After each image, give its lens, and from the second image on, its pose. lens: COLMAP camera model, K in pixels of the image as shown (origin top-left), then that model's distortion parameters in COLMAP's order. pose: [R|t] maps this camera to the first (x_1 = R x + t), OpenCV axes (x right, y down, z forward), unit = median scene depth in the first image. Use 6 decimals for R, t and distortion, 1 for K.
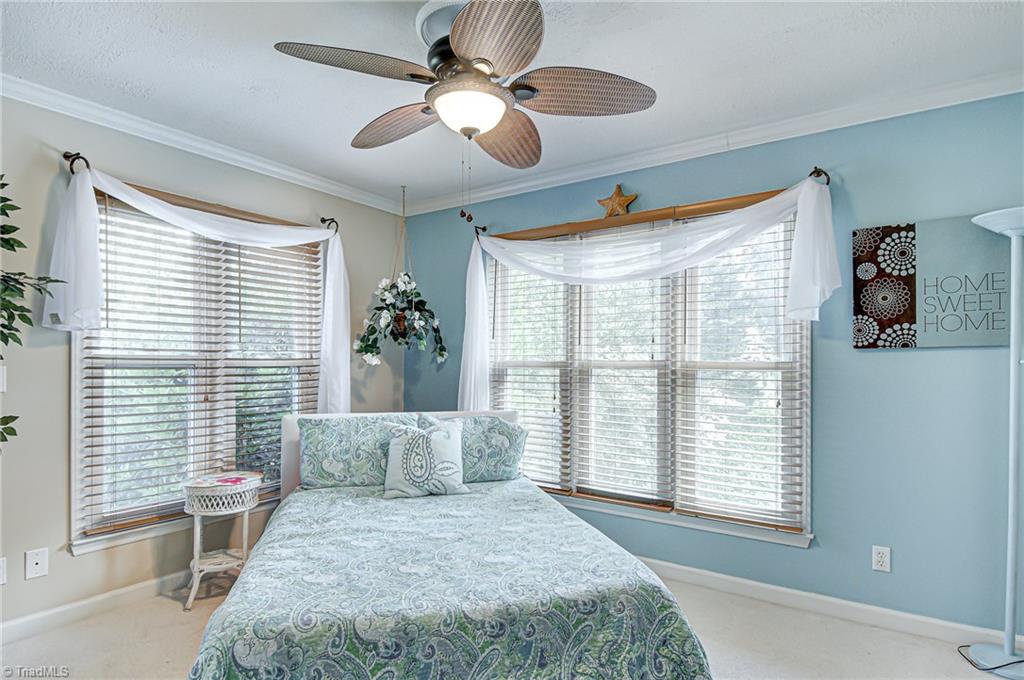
lens RADIAL K [[540.9, 0, 508.4], [0, 540.9, 338.4], [0, 0, 1]] dist [0.011463, -0.002043]
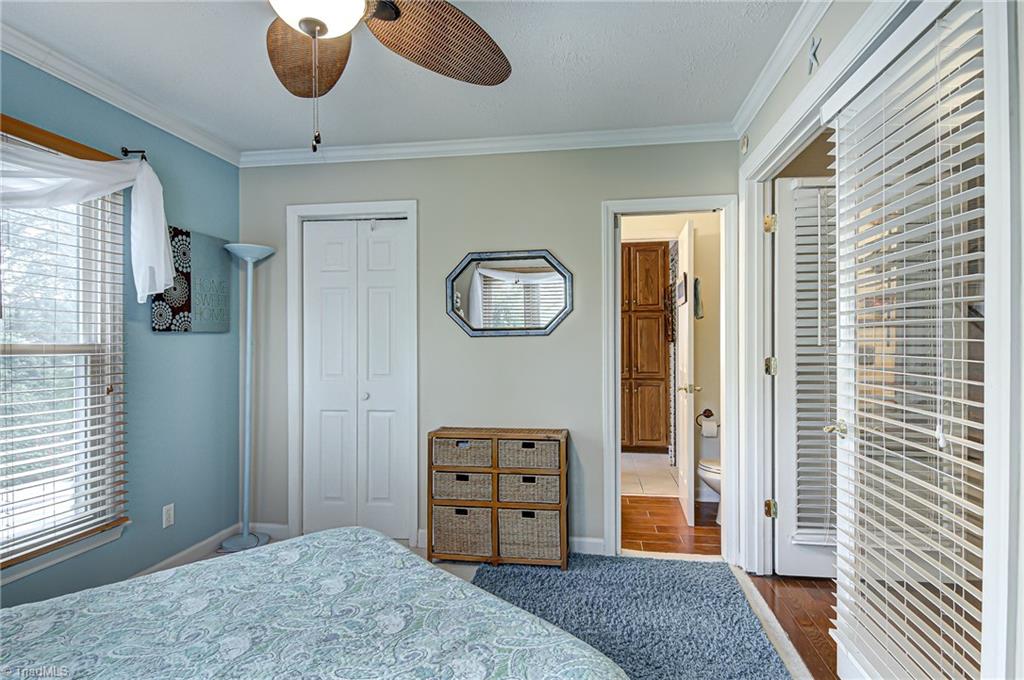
lens RADIAL K [[540.9, 0, 508.4], [0, 540.9, 338.4], [0, 0, 1]] dist [0.011463, -0.002043]
pose [[-0.441885, 0.004089, 0.897062, -0.673530], [-0.046685, 0.998530, -0.027548, 0.030926], [-0.895856, -0.054053, -0.441045, 0.878247]]
